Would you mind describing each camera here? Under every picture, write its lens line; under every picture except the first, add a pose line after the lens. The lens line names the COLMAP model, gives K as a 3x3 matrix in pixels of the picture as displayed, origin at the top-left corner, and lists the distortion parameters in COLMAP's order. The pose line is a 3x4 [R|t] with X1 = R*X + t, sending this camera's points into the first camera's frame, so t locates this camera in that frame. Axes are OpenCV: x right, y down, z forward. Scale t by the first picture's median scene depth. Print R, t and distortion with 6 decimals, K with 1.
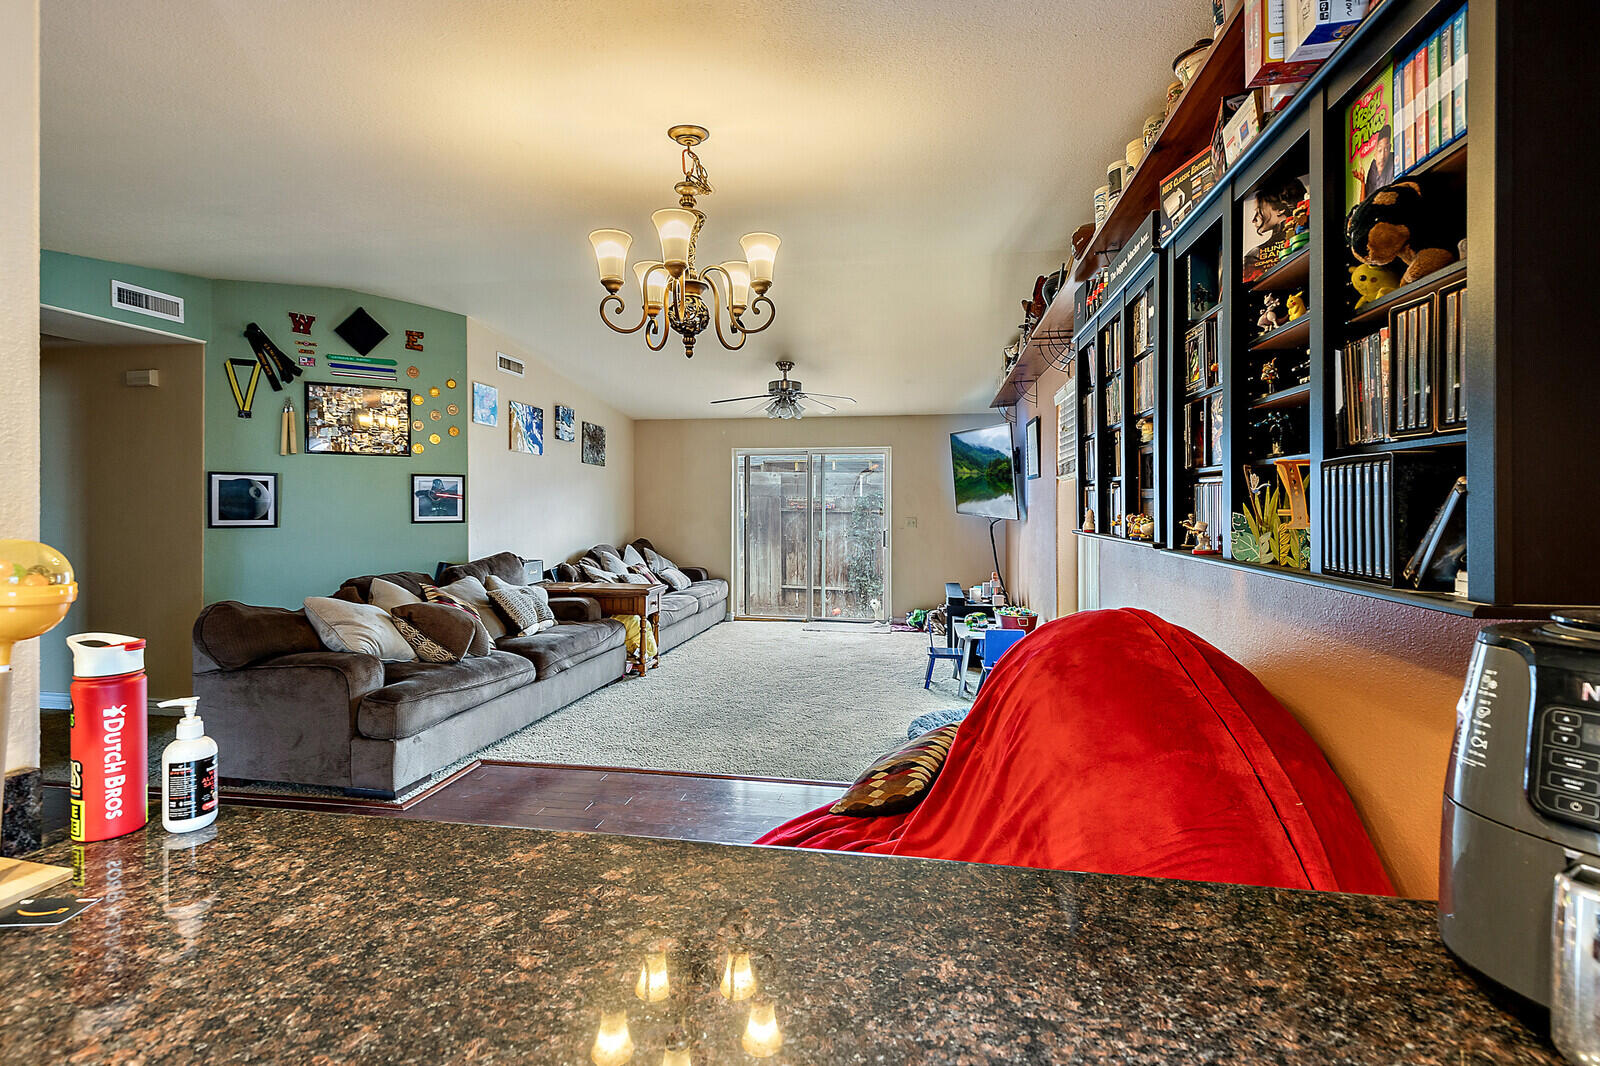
lens RADIAL K [[747.8, 0, 797.8], [0, 747.8, 510.6], [0, 0, 1]] dist [0.003952, 0.000379]
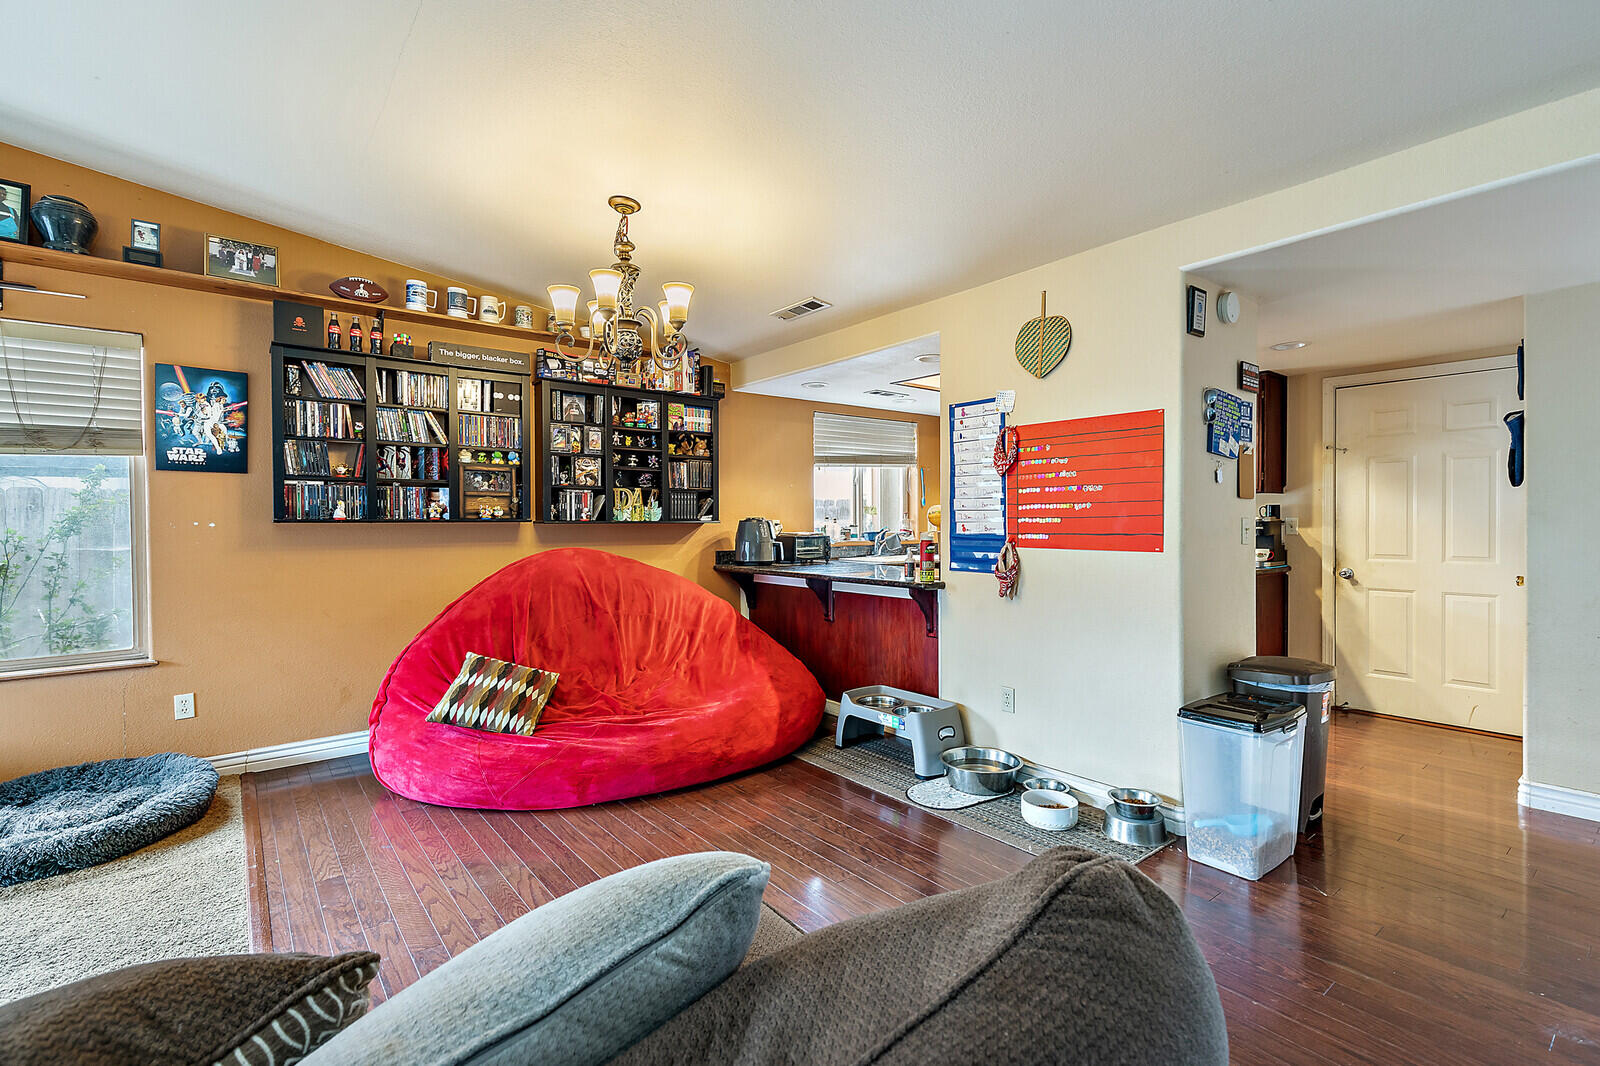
lens RADIAL K [[721.2, 0, 800.0], [0, 721.2, 533.0], [0, 0, 1]] dist [0.000793, -0.000070]
pose [[-0.742974, -0.009321, 0.669255, -0.536689], [0.007500, 0.999724, 0.022250, 0.016810], [-0.669278, 0.021550, -0.742699, 0.767295]]
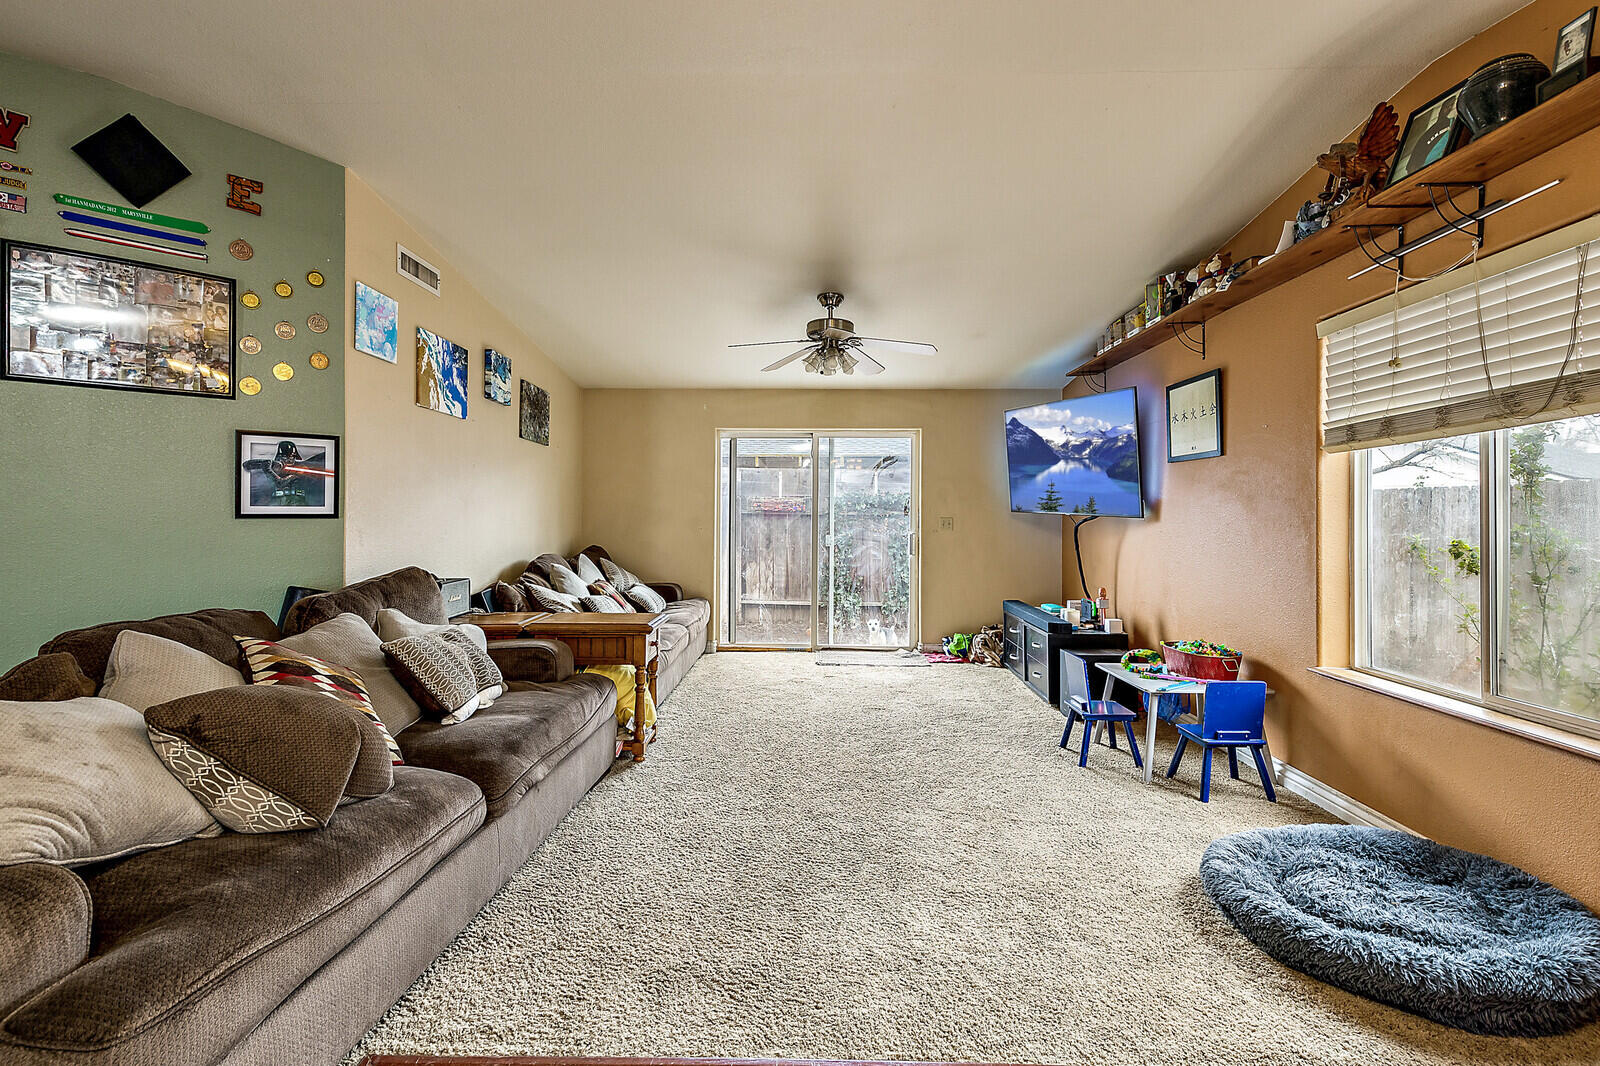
lens RADIAL K [[726.6, 0, 801.7], [0, 726.6, 511.9], [0, 0, 1]] dist [-0.000176, 0.000336]
pose [[0.989094, 0.003089, 0.147254, -0.176522], [-0.001633, 0.999949, -0.010005, 0.017169], [-0.147277, 0.009656, 0.989048, 0.398705]]
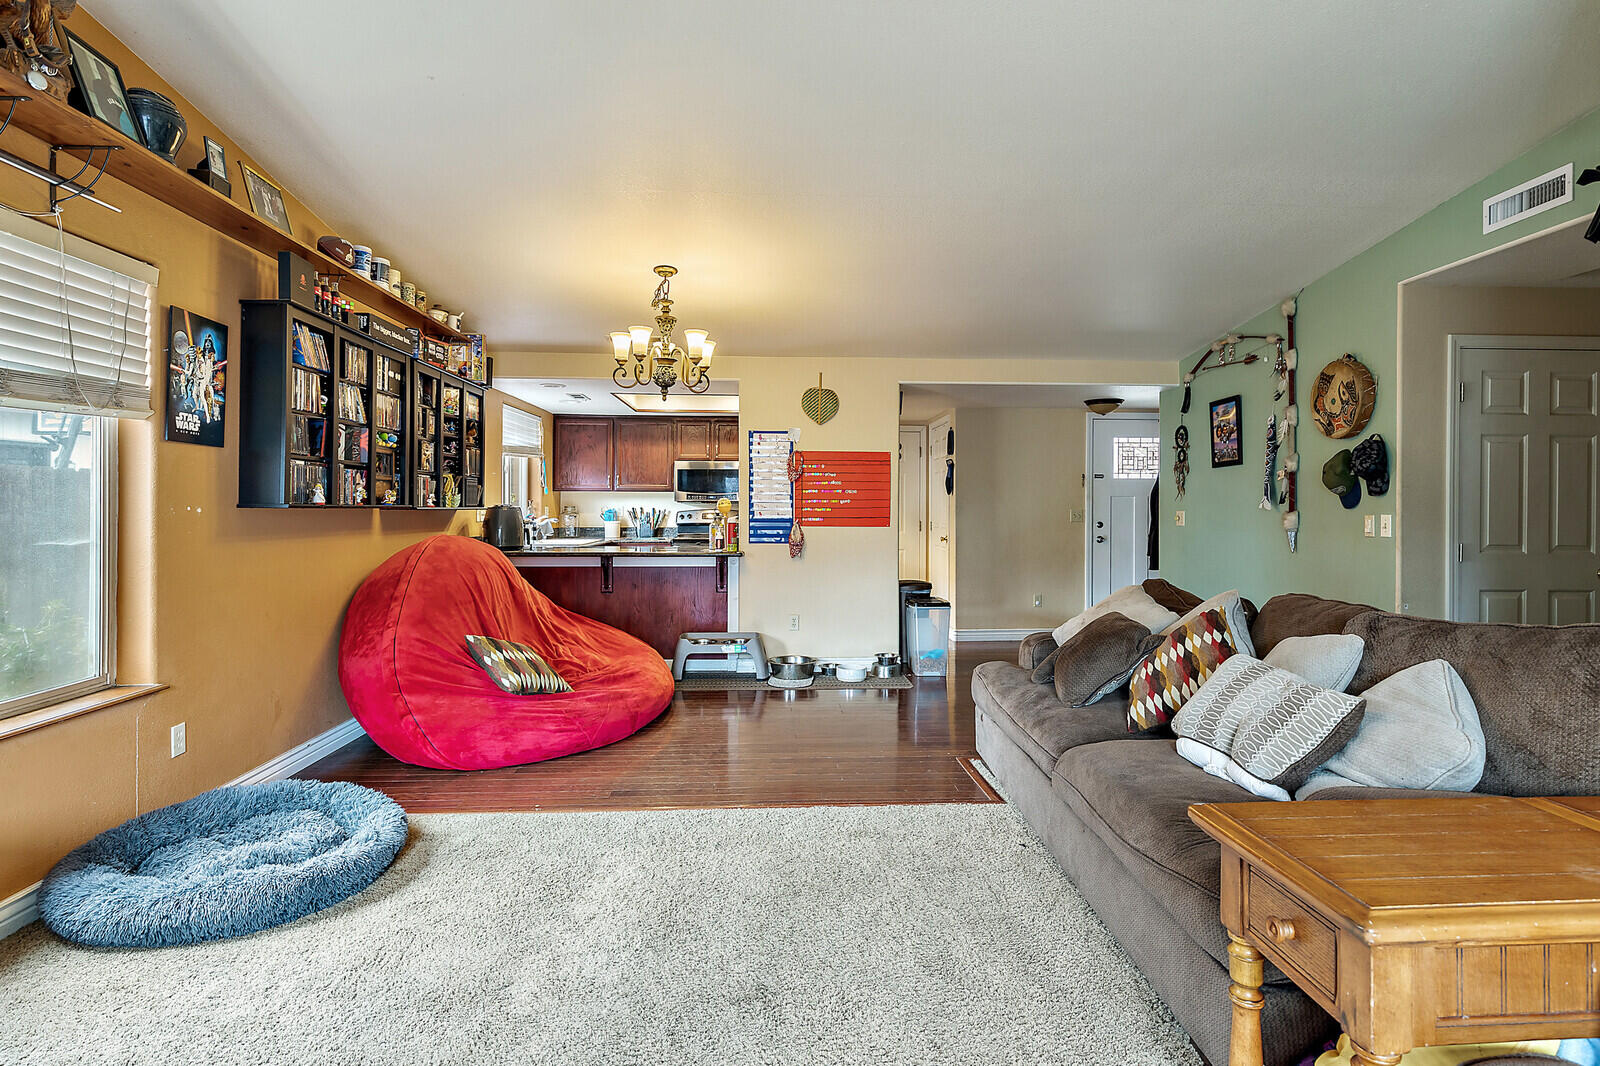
lens RADIAL K [[847.0, 0, 822.6], [0, 847.0, 510.5], [0, 0, 1]] dist [0.000758, 0.000228]
pose [[-0.973020, -0.004500, -0.230676, -0.023068], [-0.006731, 0.999938, 0.008881, 0.011908], [0.230622, 0.010194, -0.972990, 1.319451]]
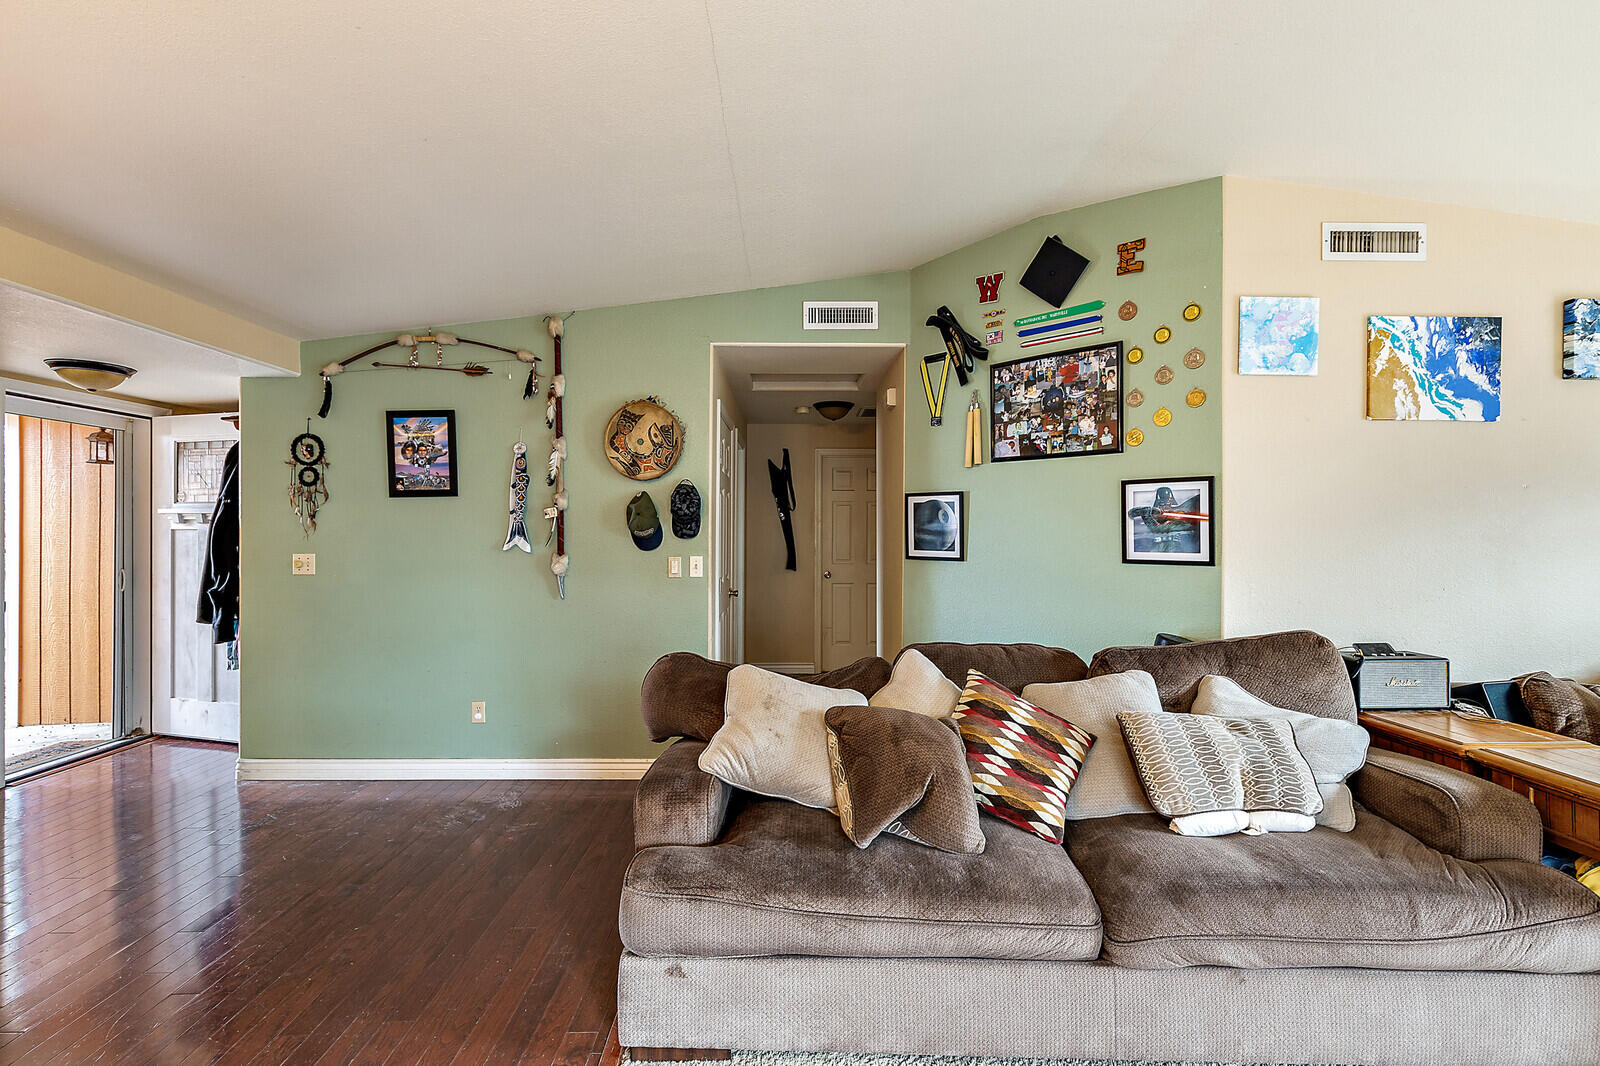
lens RADIAL K [[721.2, 0, 800.0], [0, 721.2, 533.0], [0, 0, 1]] dist [0.000793, -0.000070]
pose [[0.176394, 0.001547, -0.984318, 0.008939], [-0.008664, 0.999962, 0.000019, -0.004876], [0.984282, 0.008525, 0.176401, 0.641501]]
